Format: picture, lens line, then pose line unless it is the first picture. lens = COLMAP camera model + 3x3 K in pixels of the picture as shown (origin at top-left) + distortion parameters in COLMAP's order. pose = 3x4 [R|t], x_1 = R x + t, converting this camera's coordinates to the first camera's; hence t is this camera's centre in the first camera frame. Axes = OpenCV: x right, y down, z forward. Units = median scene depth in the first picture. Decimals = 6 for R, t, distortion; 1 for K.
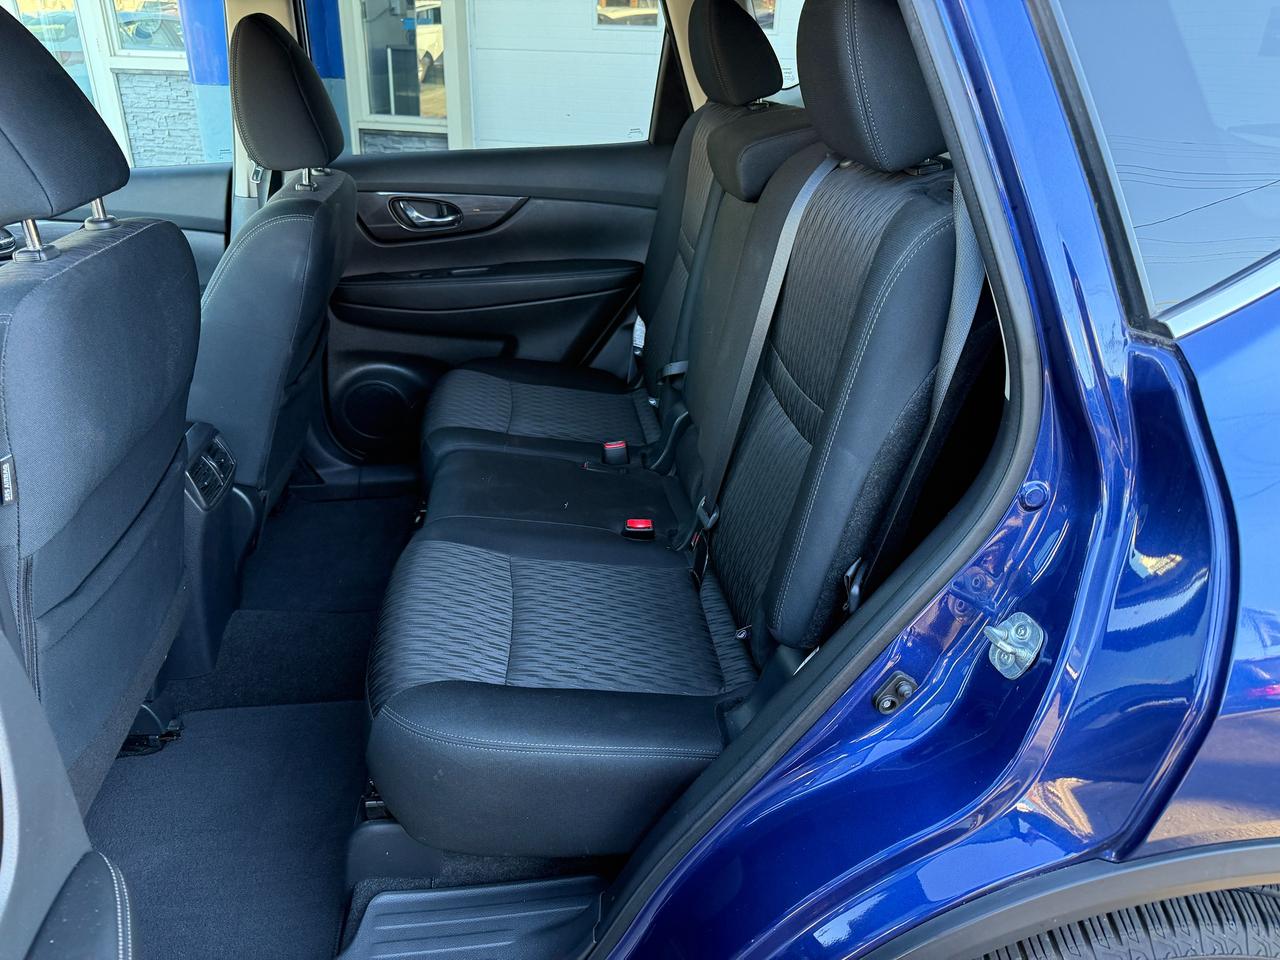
lens RADIAL K [[924.3, 0, 645.9], [0, 924.3, 483.9], [0, 0, 1]] dist [0.195093, -0.253731]
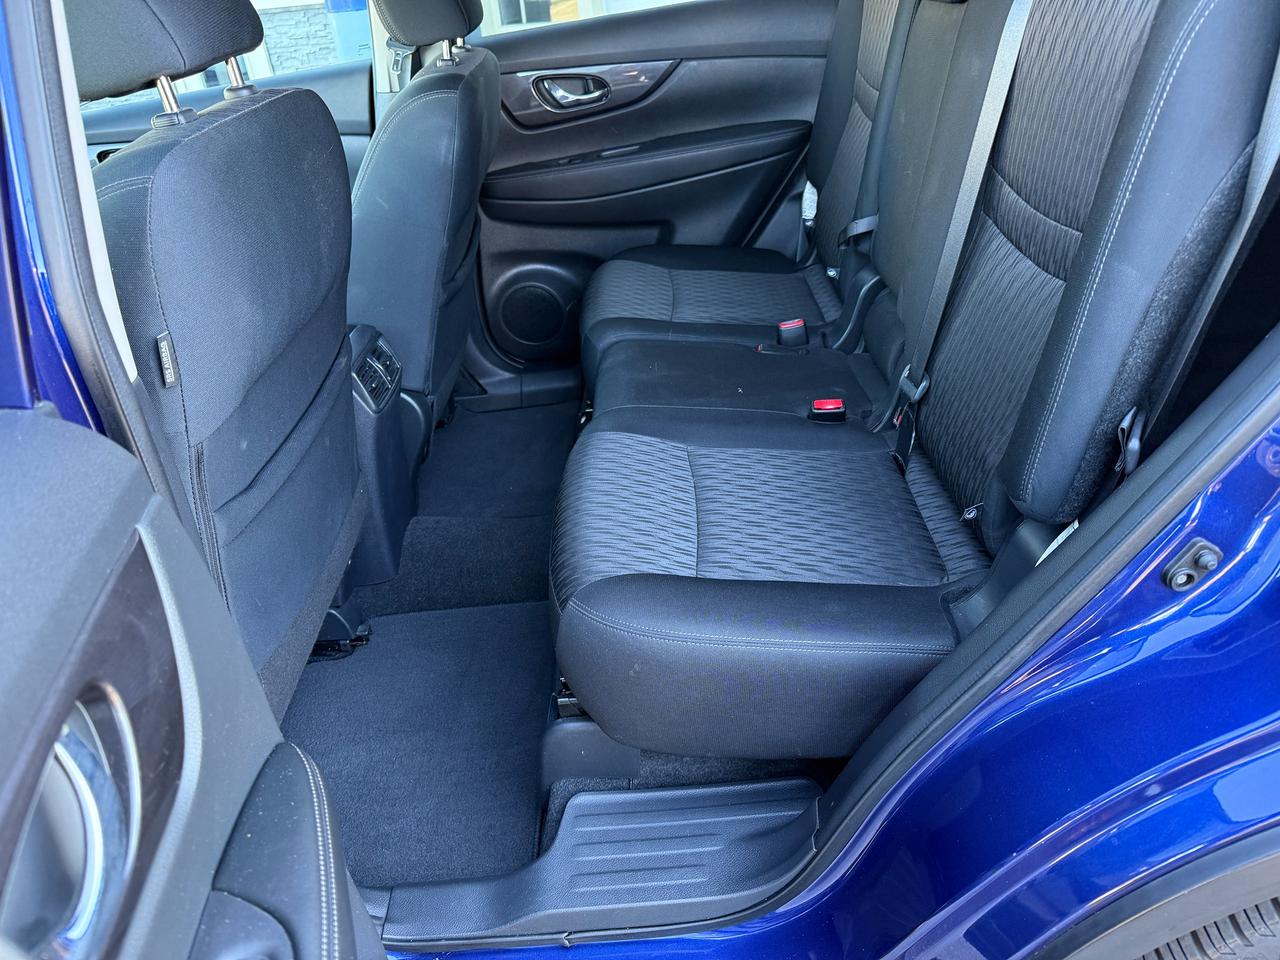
lens RADIAL K [[848.5, 0, 640.7], [0, 848.5, 514.1], [0, 0, 1]] dist [0.167138, -0.144441]
pose [[0.989702, -0.039043, -0.137716, -0.079426], [0.049565, 0.996039, 0.073816, 0.081397], [0.134288, -0.079881, 0.987717, 0.162049]]
